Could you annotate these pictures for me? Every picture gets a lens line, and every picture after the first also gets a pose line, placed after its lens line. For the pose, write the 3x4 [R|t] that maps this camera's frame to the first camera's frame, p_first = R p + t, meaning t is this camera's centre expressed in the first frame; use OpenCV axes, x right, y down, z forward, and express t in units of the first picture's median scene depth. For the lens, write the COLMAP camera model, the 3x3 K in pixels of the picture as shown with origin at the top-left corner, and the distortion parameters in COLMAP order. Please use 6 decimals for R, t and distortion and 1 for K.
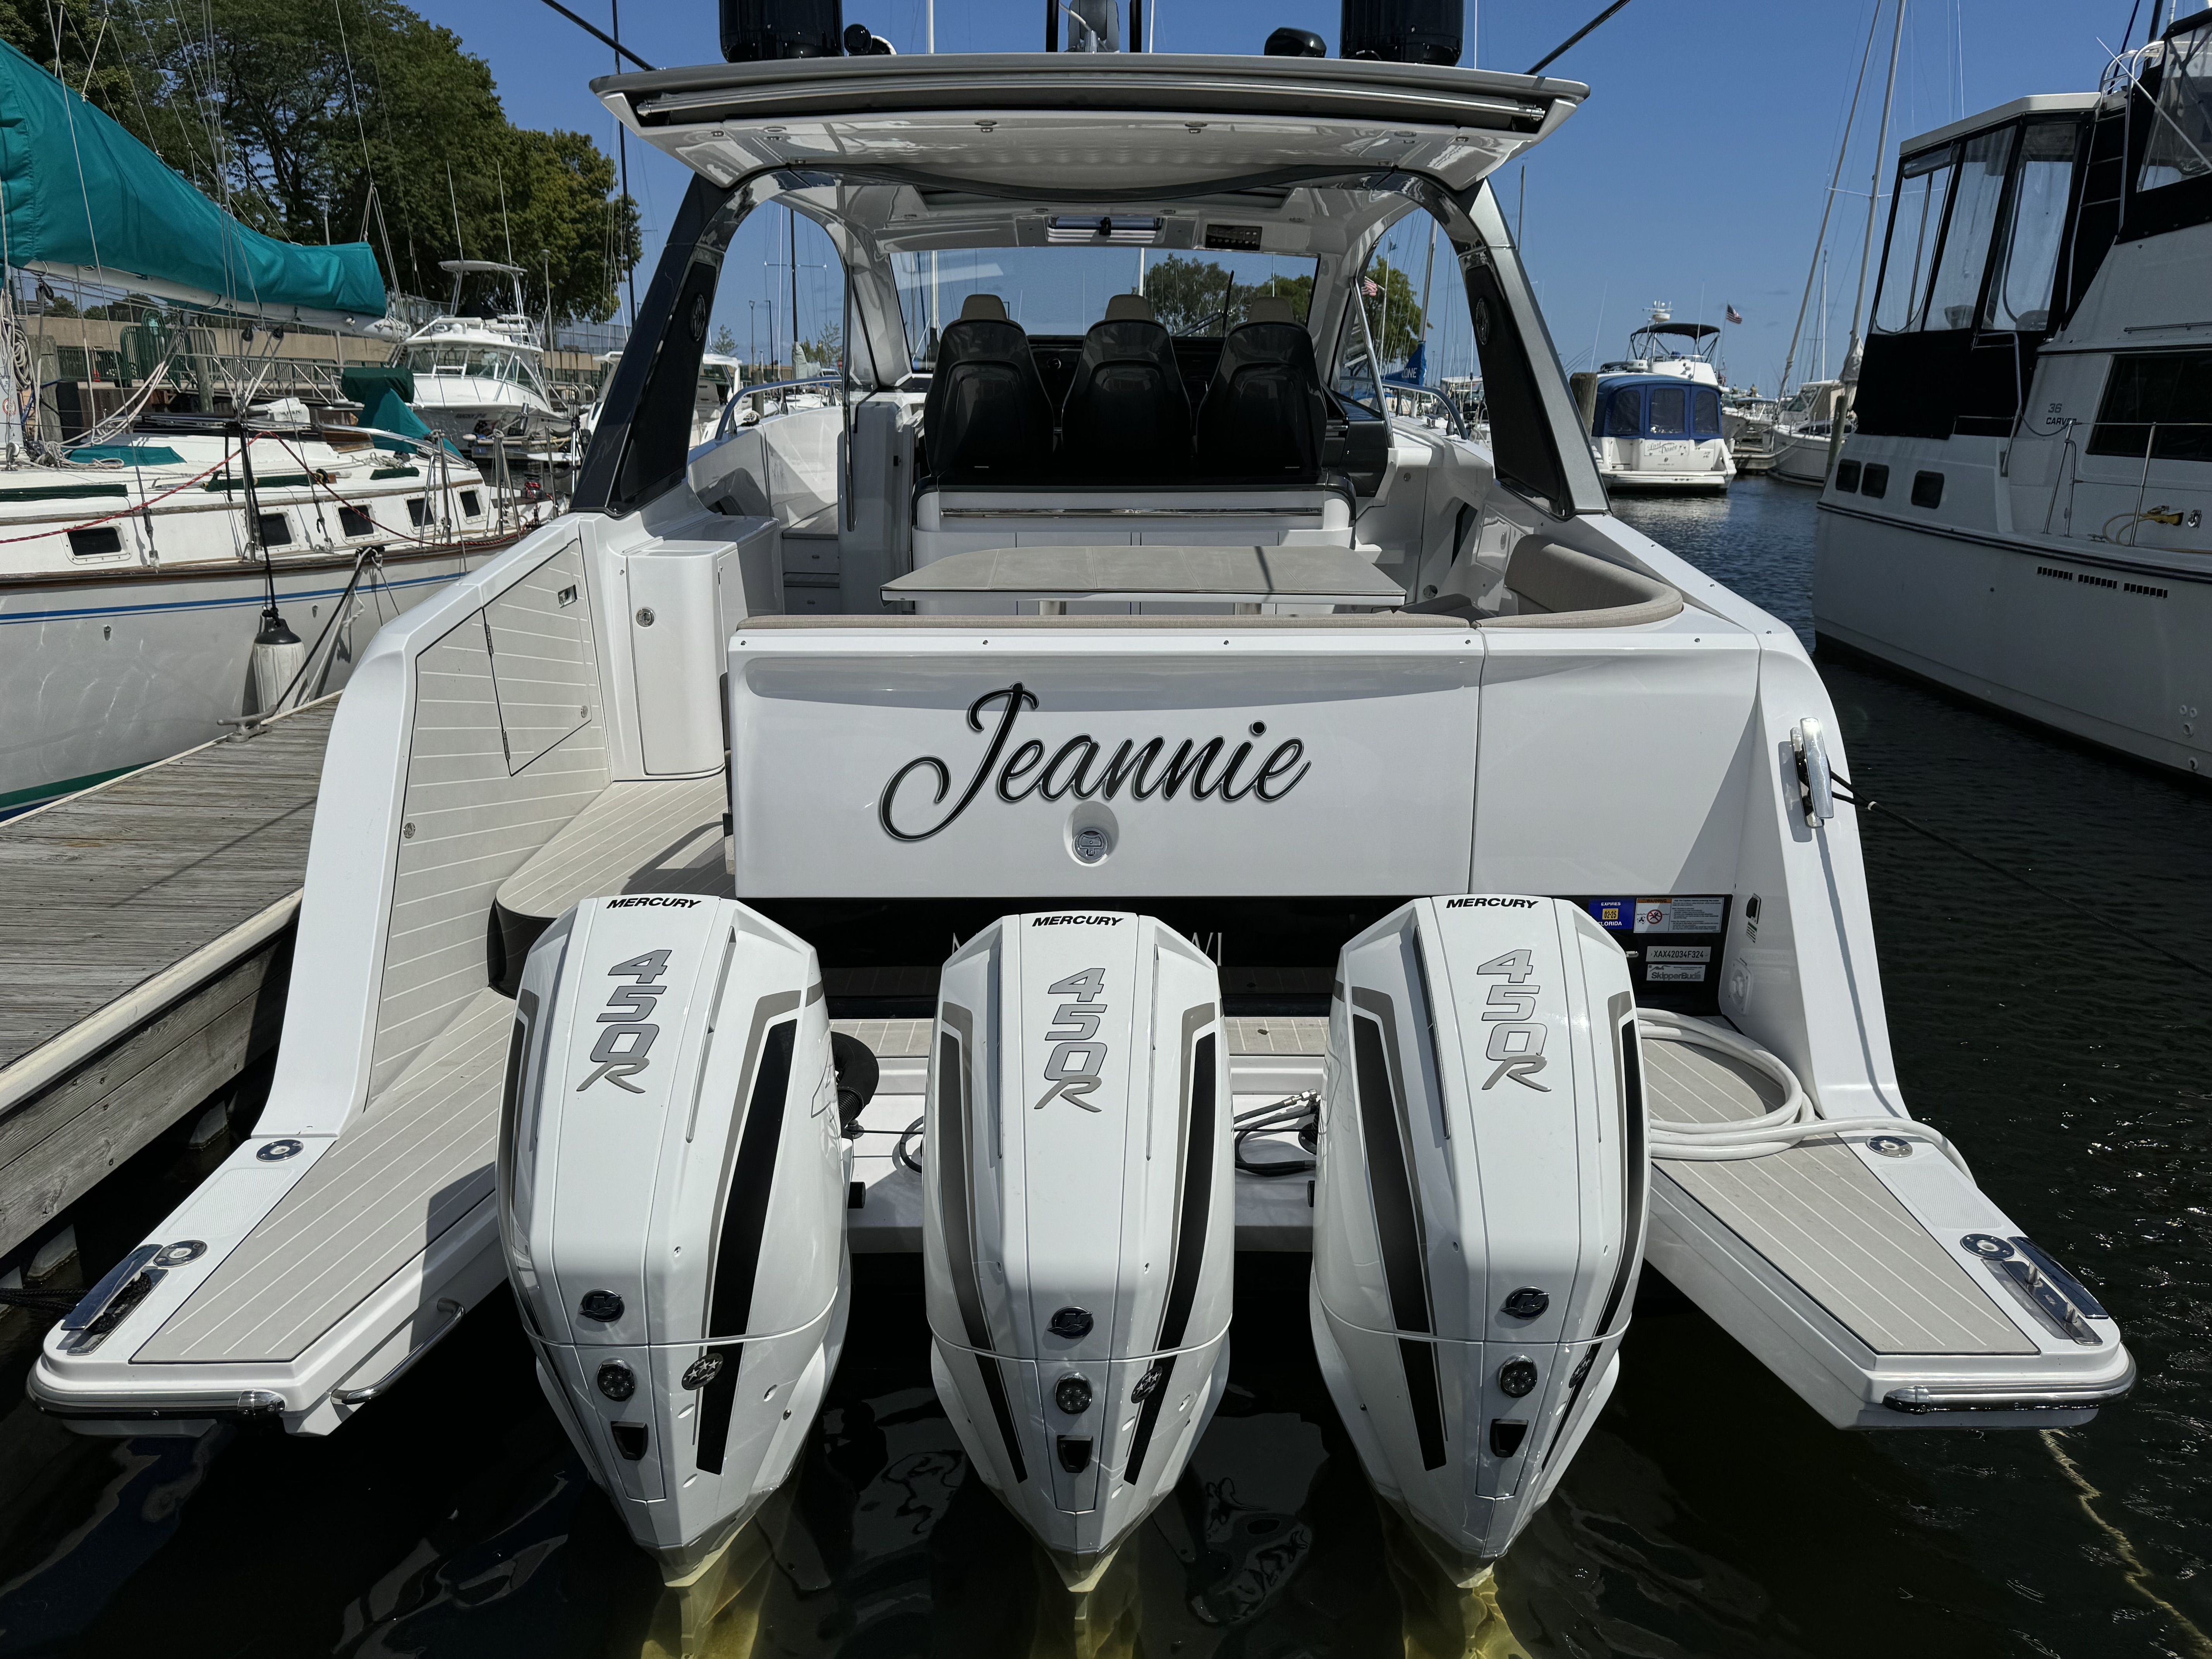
lens RADIAL K [[1576.5, 0, 1089.6], [0, 1576.5, 828.1], [0, 0, 1]] dist [0.018951, -0.005726]
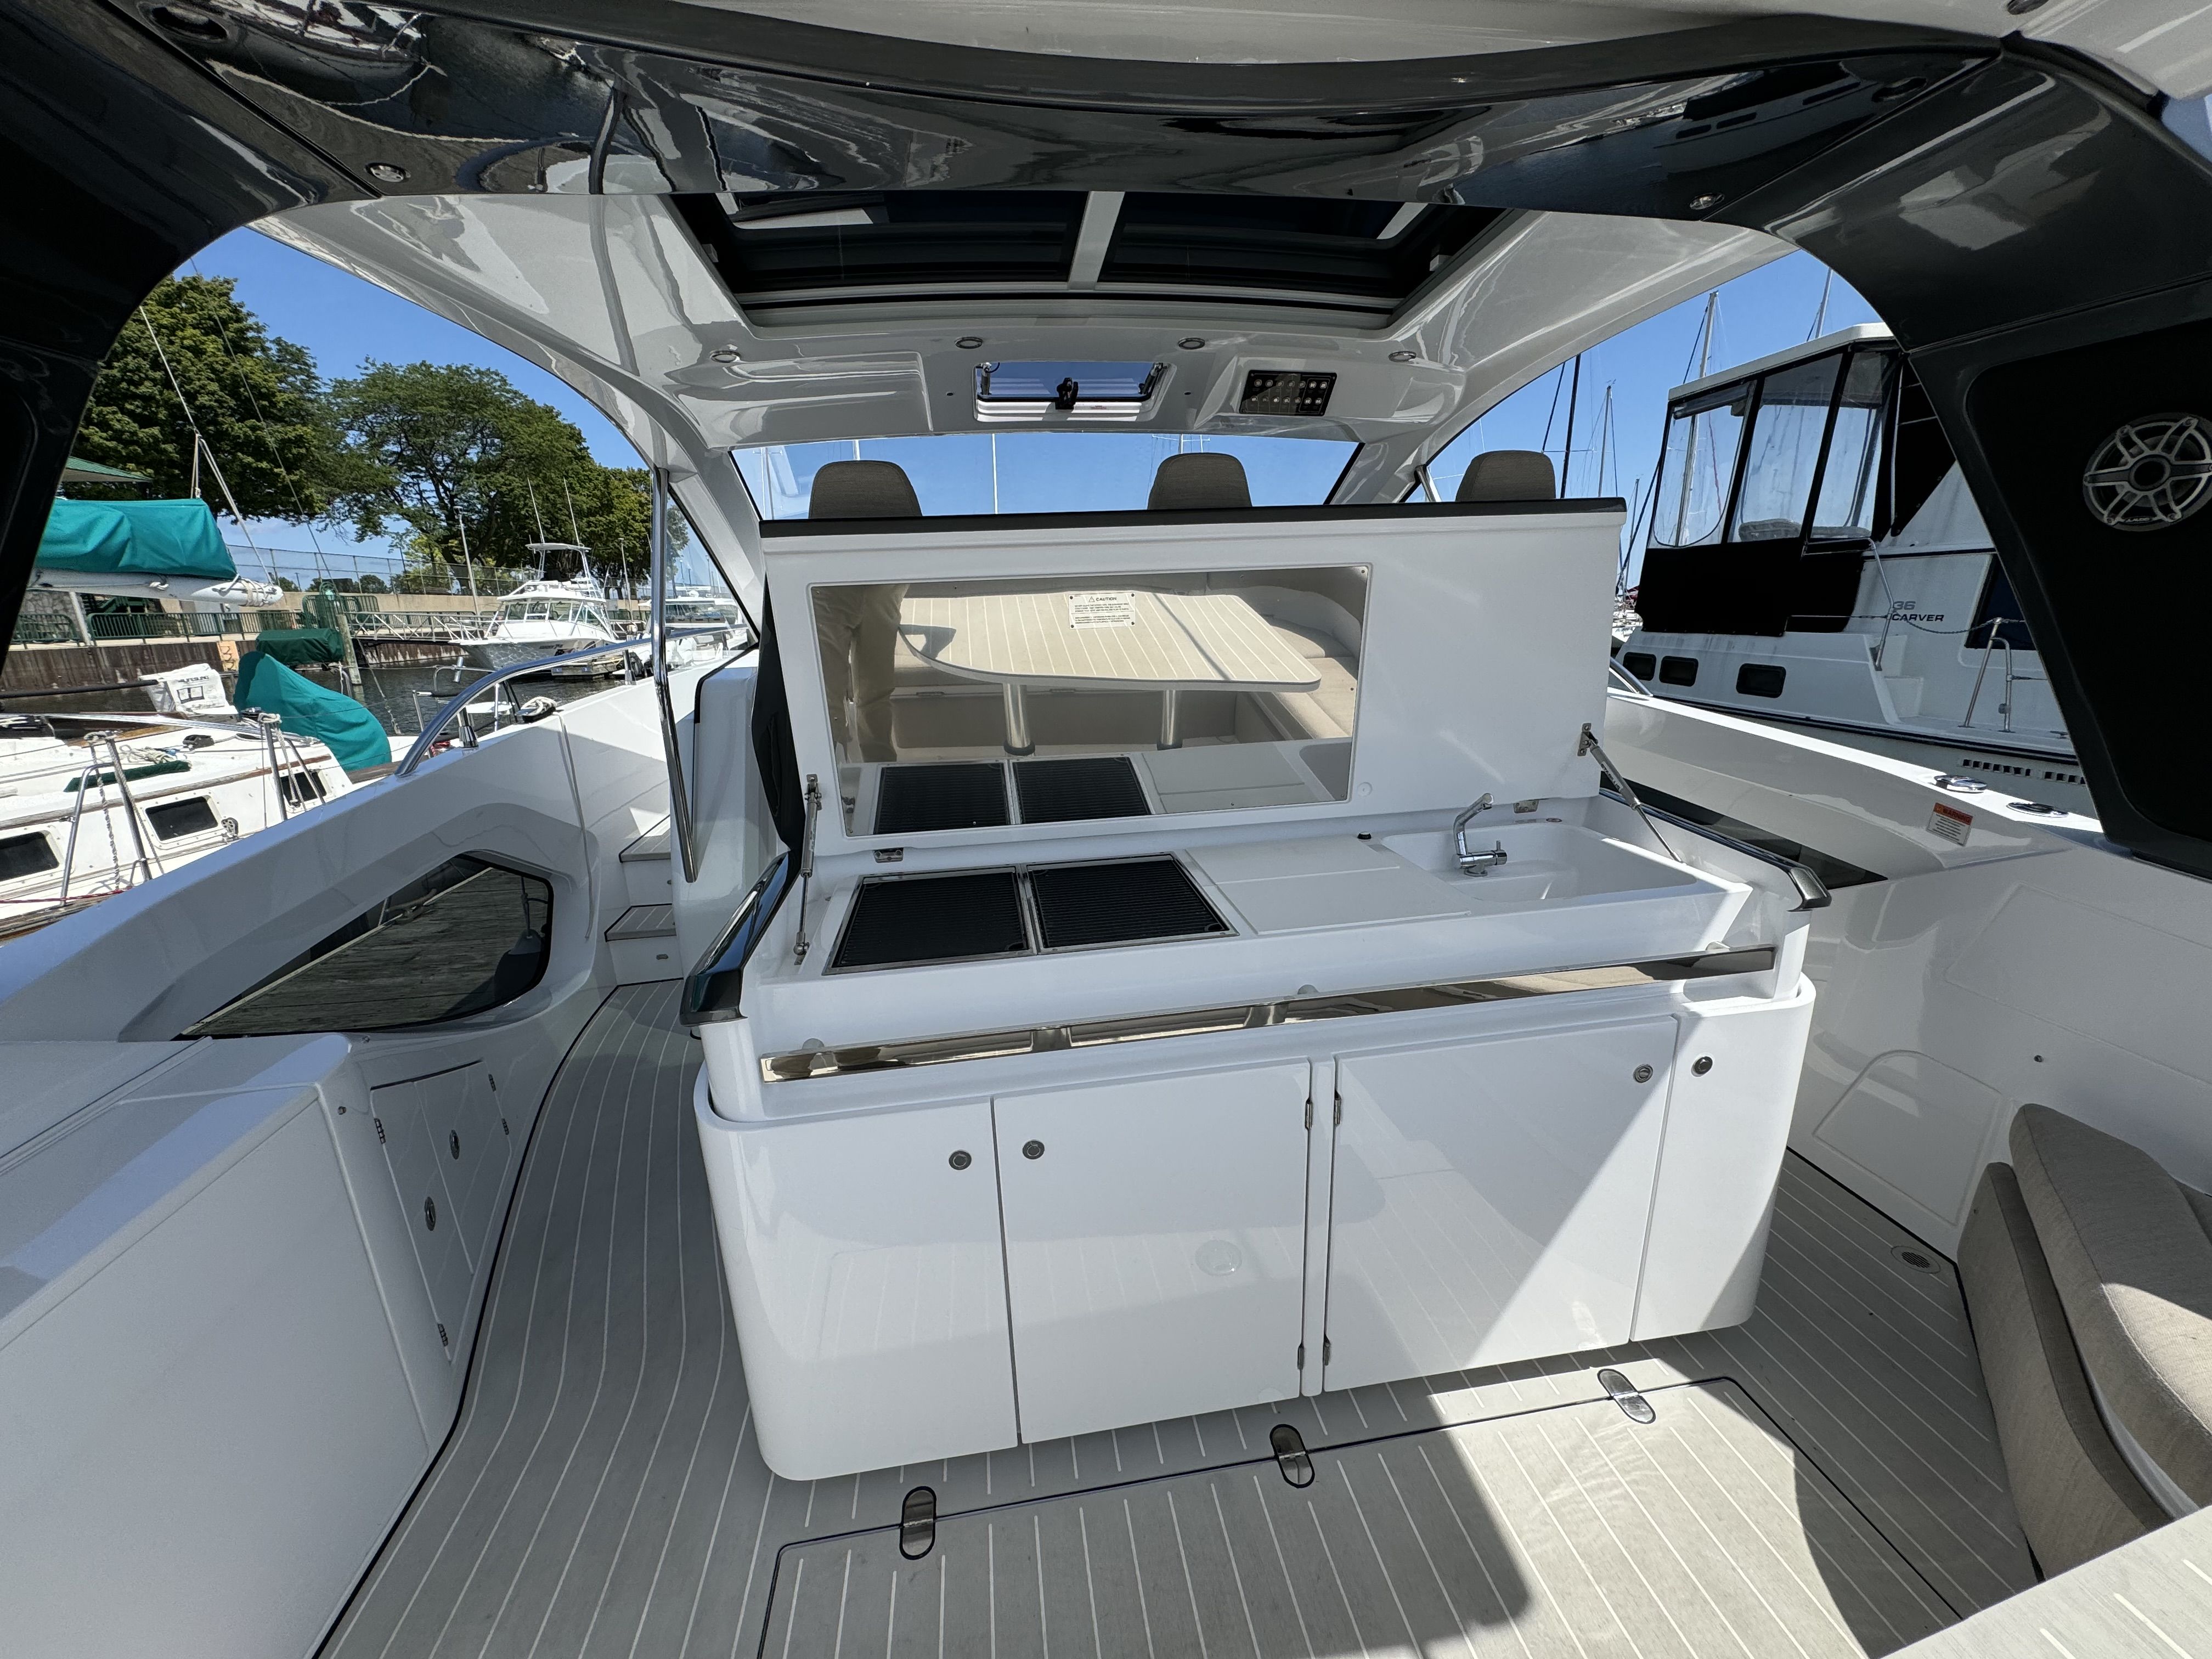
lens RADIAL K [[887.7, 0, 1092.8], [0, 887.7, 829.3], [0, 0, 1]] dist [-0.002111, -0.000039]
pose [[0.989847, -0.070867, 0.123211, -0.024138], [0.073715, 0.997104, -0.018706, -0.131034], [-0.121529, 0.027599, 0.992204, 0.431653]]
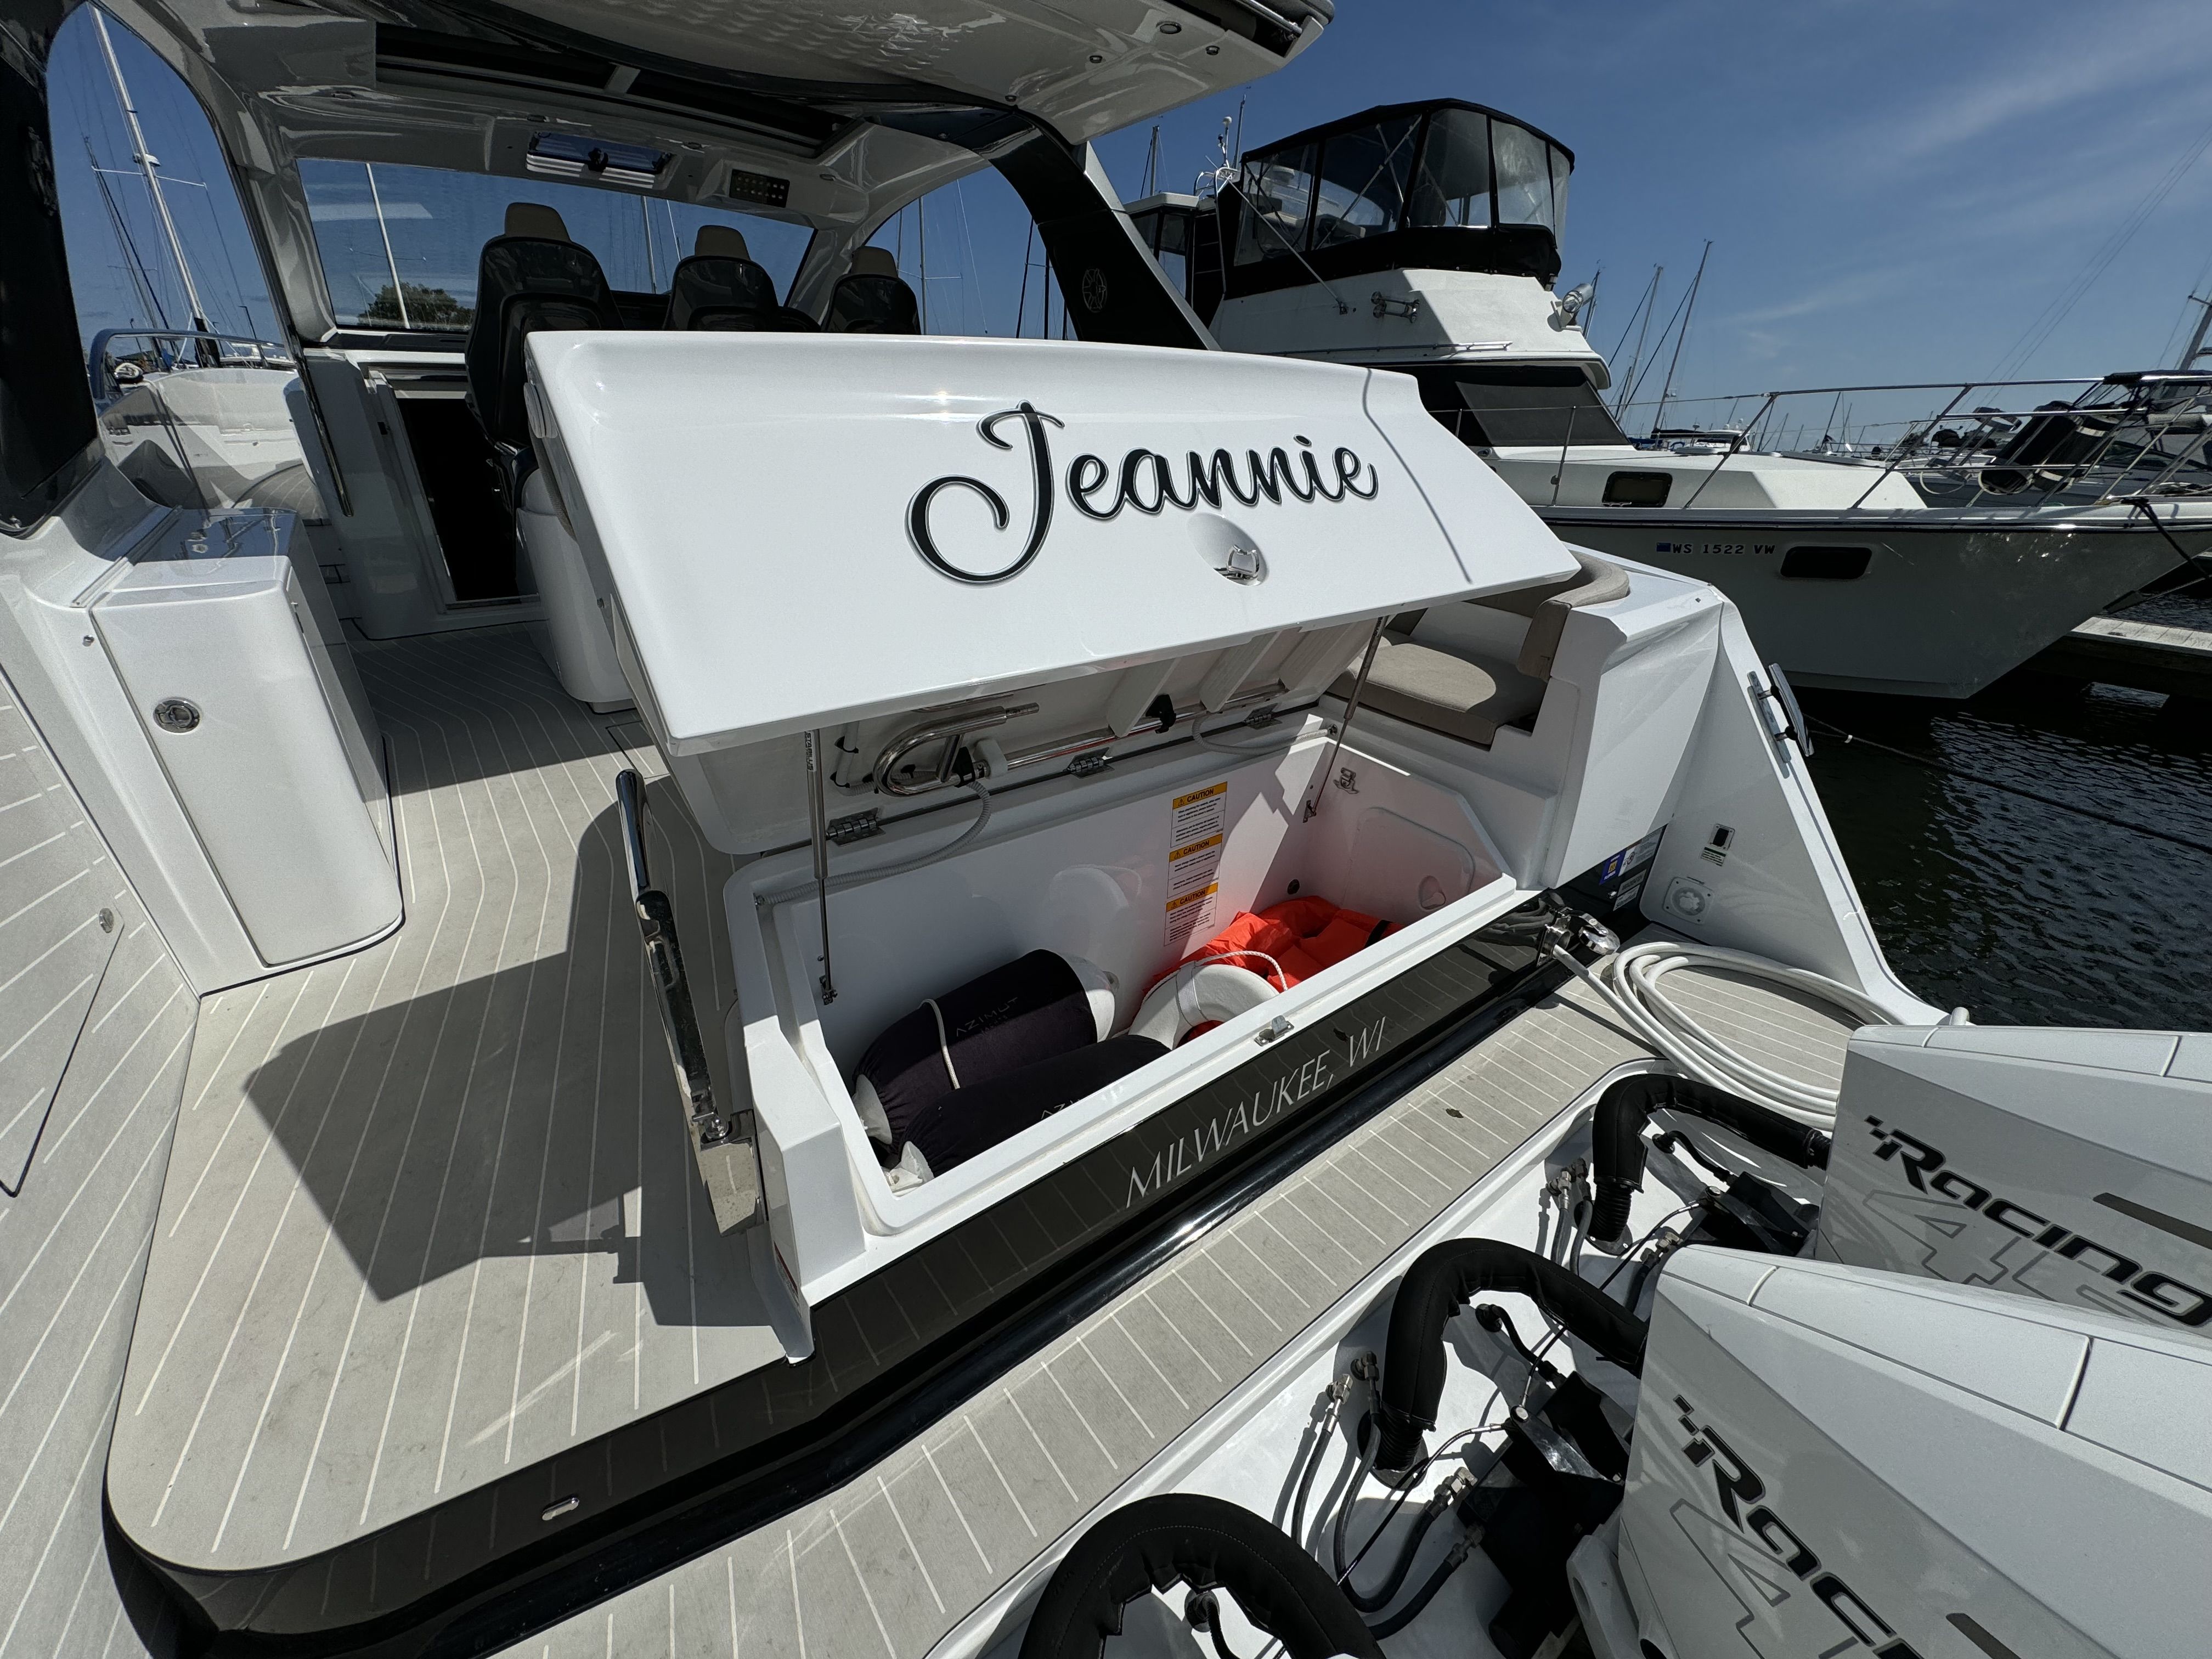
lens RADIAL K [[887.7, 0, 1105.6], [0, 887.7, 834.6], [0, 0, 1]] dist [-0.002111, -0.000039]
pose [[0.792179, -0.247558, 0.557824, -0.093458], [0.140991, 0.963543, 0.227389, -0.052117], [-0.593780, -0.101485, 0.798202, 0.250327]]
